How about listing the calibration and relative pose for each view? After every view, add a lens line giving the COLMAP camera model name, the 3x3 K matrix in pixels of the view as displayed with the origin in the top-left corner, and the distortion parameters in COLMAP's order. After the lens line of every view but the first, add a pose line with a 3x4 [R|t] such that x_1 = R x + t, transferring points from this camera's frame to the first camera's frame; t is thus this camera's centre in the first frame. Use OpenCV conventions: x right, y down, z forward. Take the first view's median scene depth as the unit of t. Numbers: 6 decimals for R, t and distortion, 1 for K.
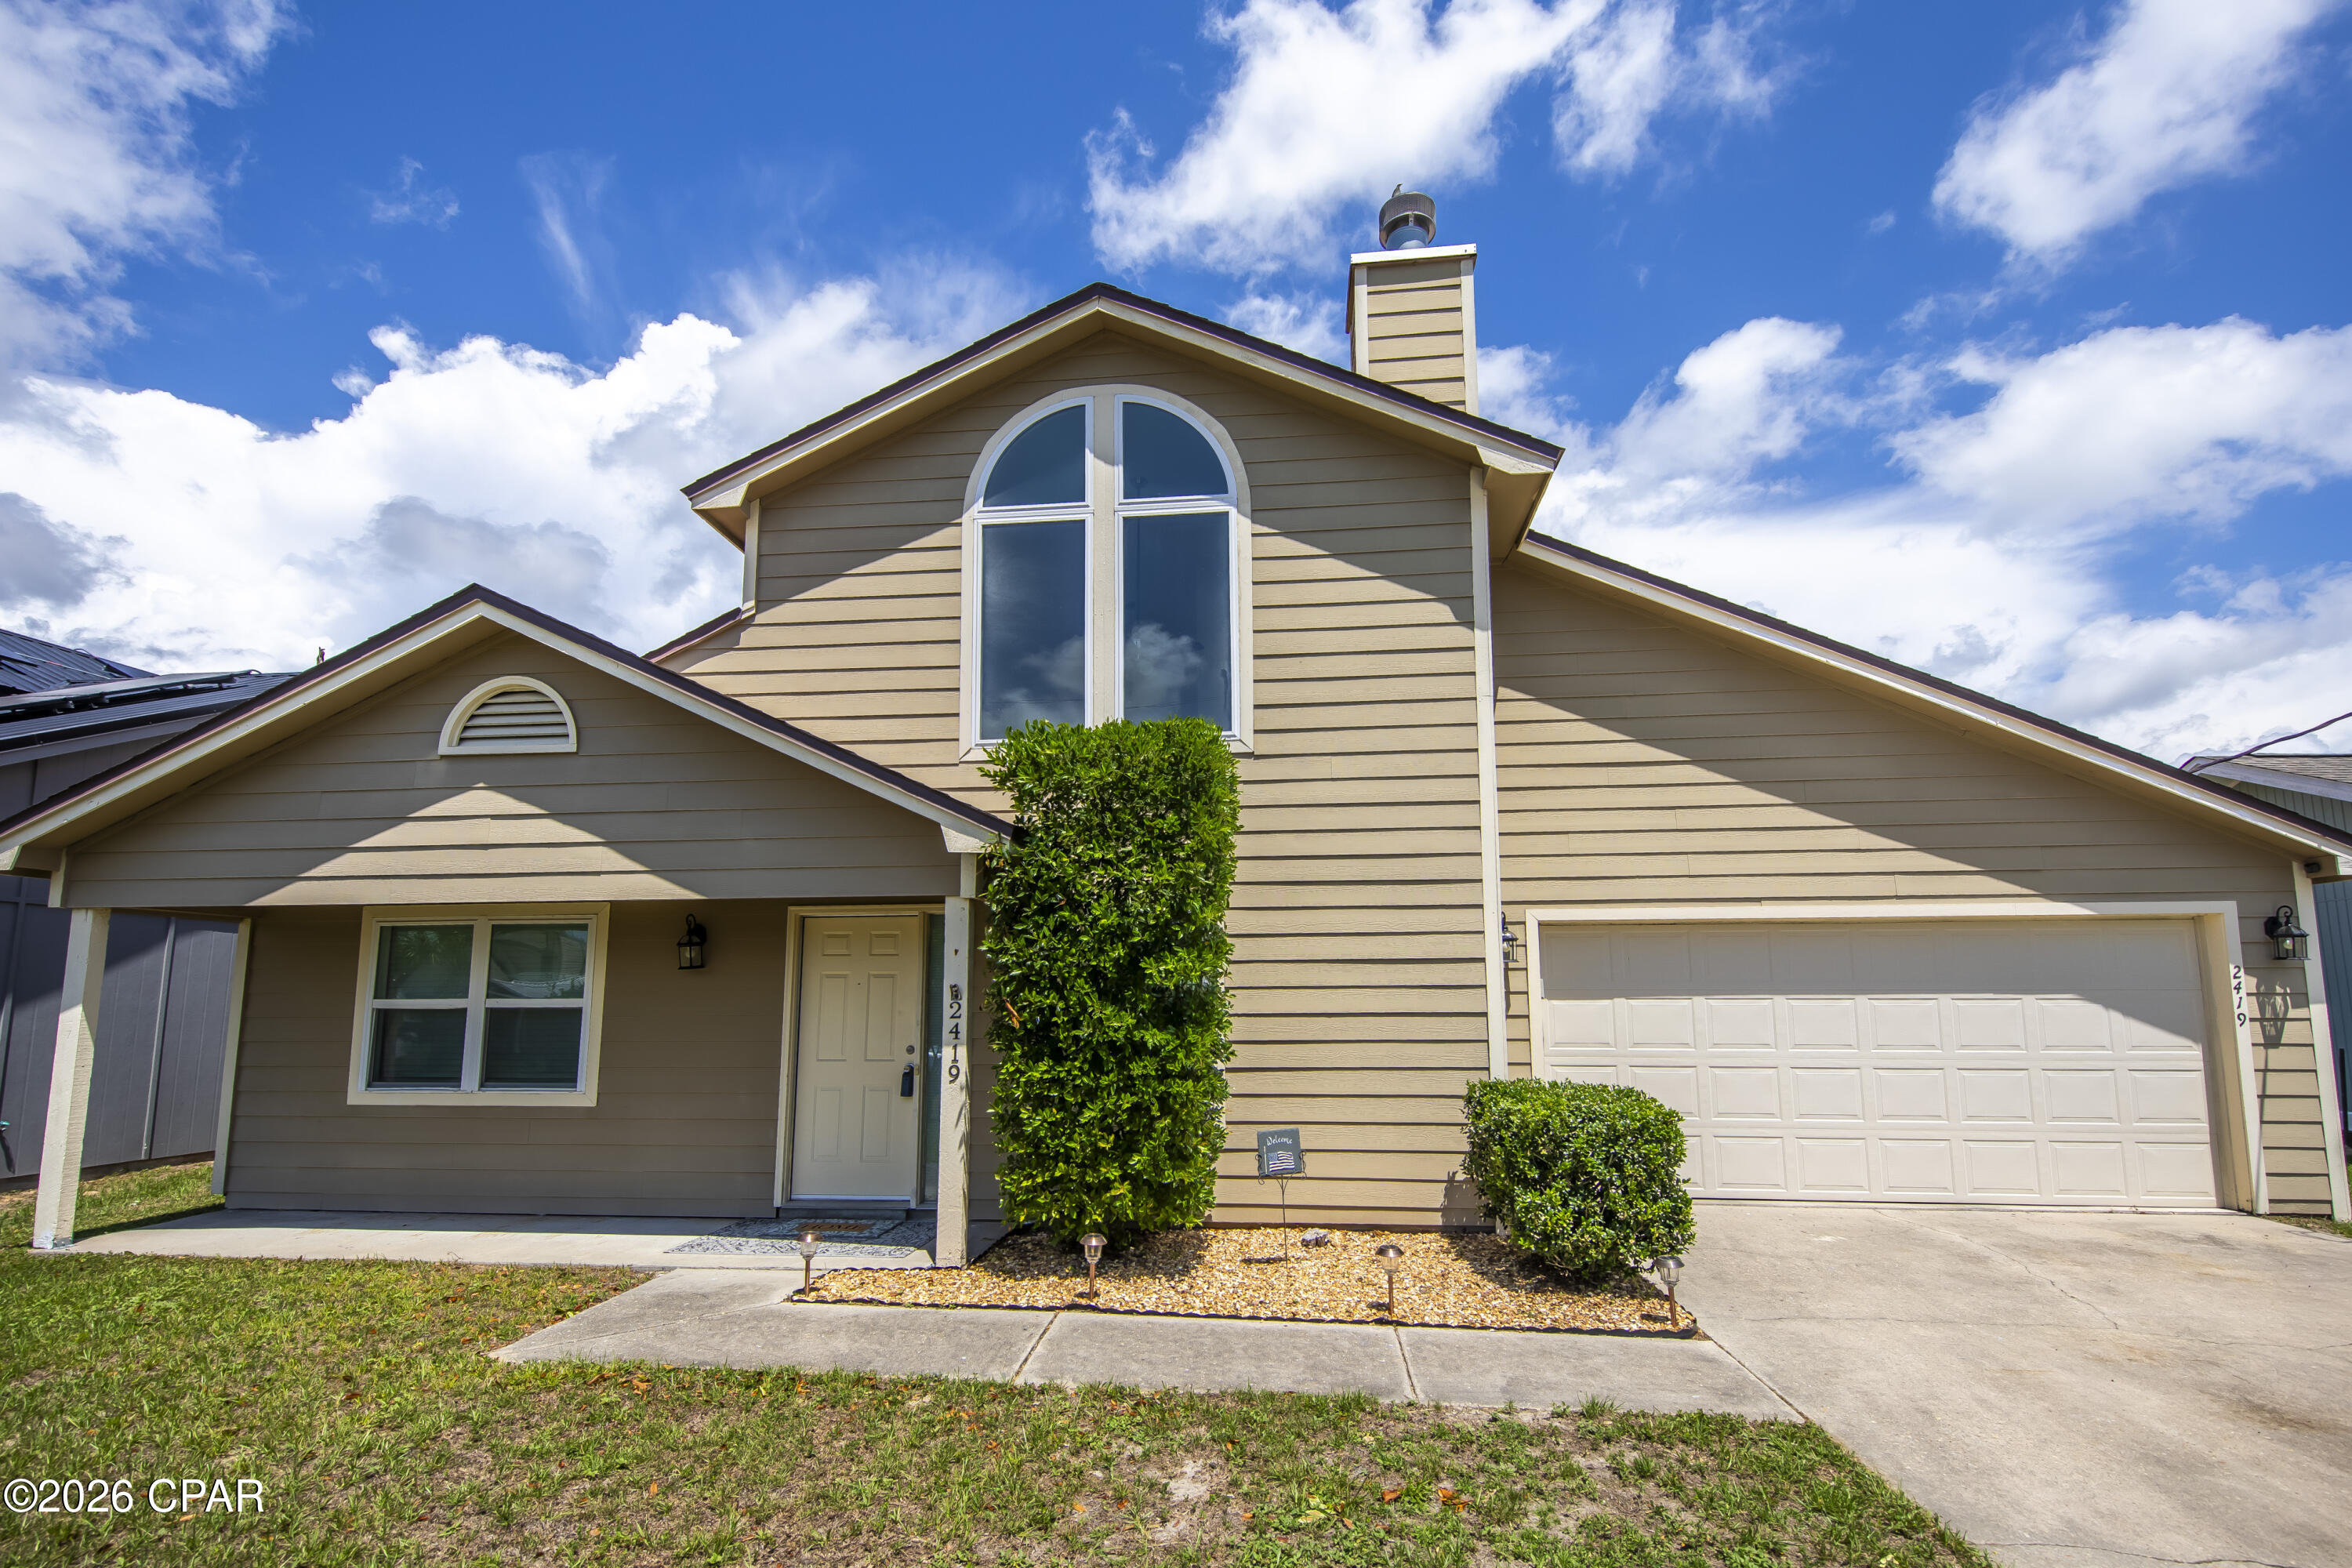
lens RADIAL K [[985.4, 0, 1206.9], [0, 985.4, 873.1], [0, 0, 1]] dist [0.007406, -0.000052]
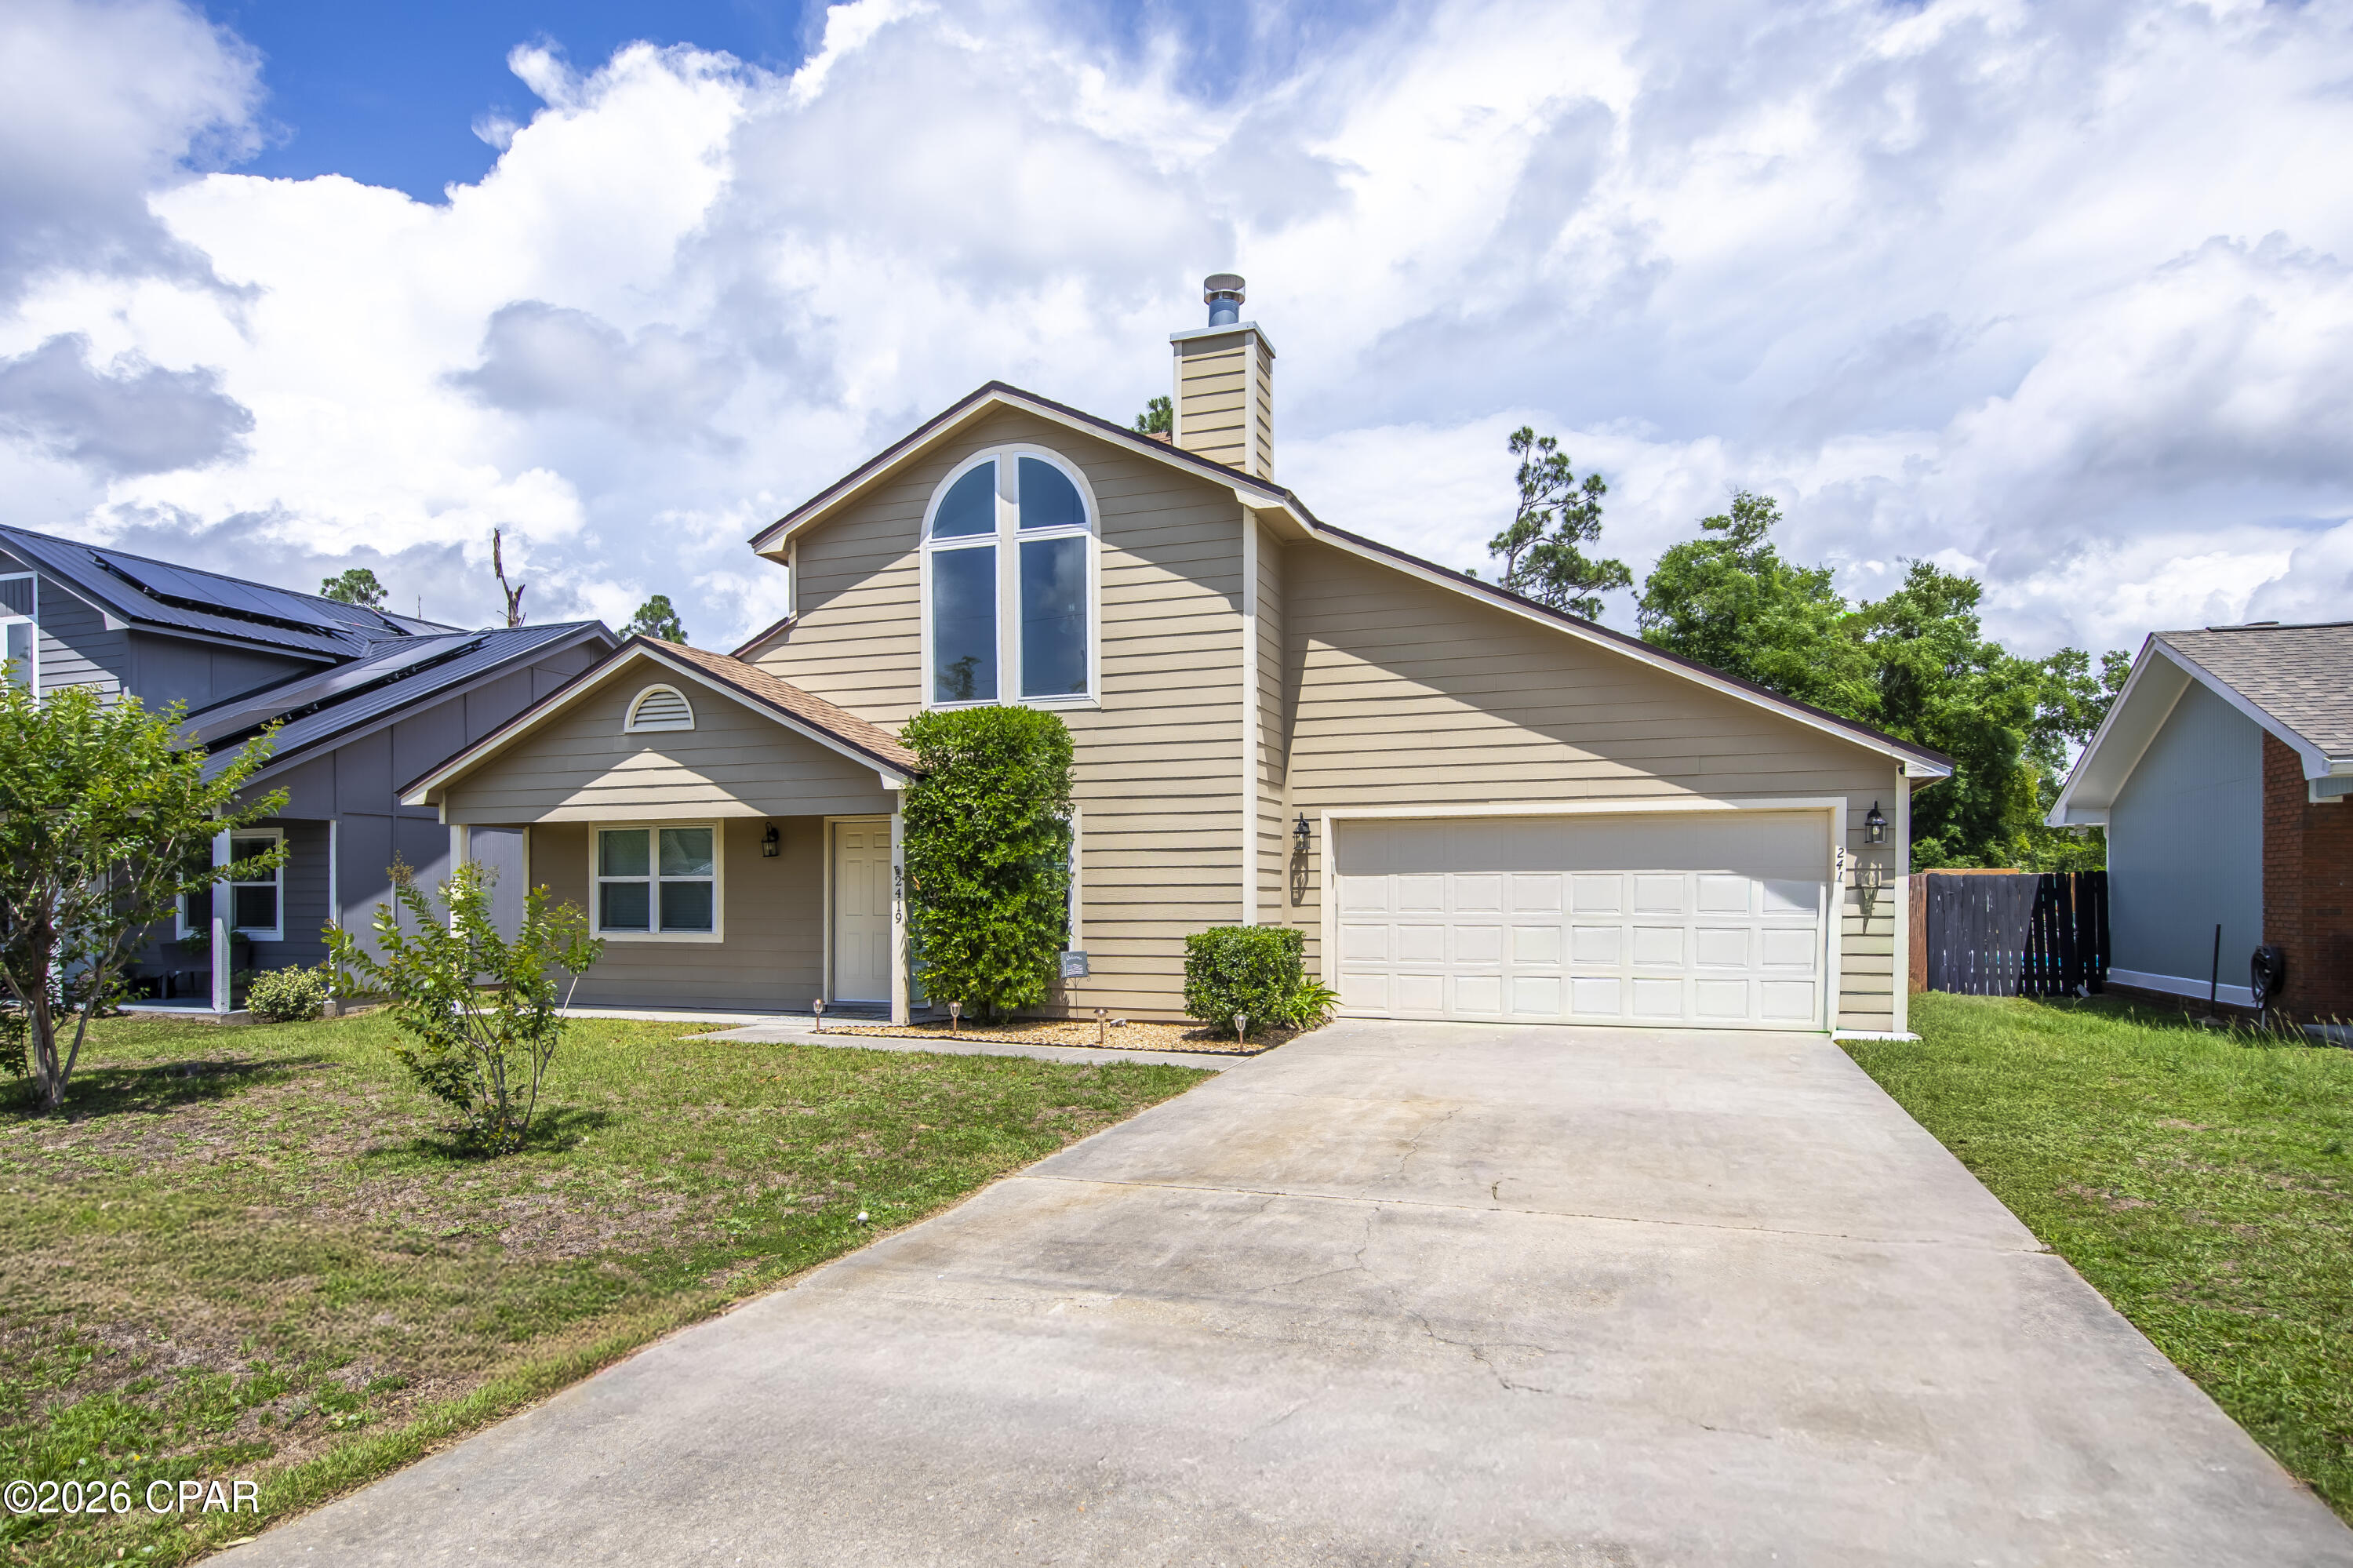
lens RADIAL K [[1265.3, 0, 1170.5], [0, 1265.3, 854.6], [0, 0, 1]] dist [0.003293, 0.000235]
pose [[0.968714, -0.006231, -0.248101, 0.590776], [0.031522, 0.994677, 0.098097, -0.083705], [0.246169, -0.102849, 0.963755, -0.779196]]
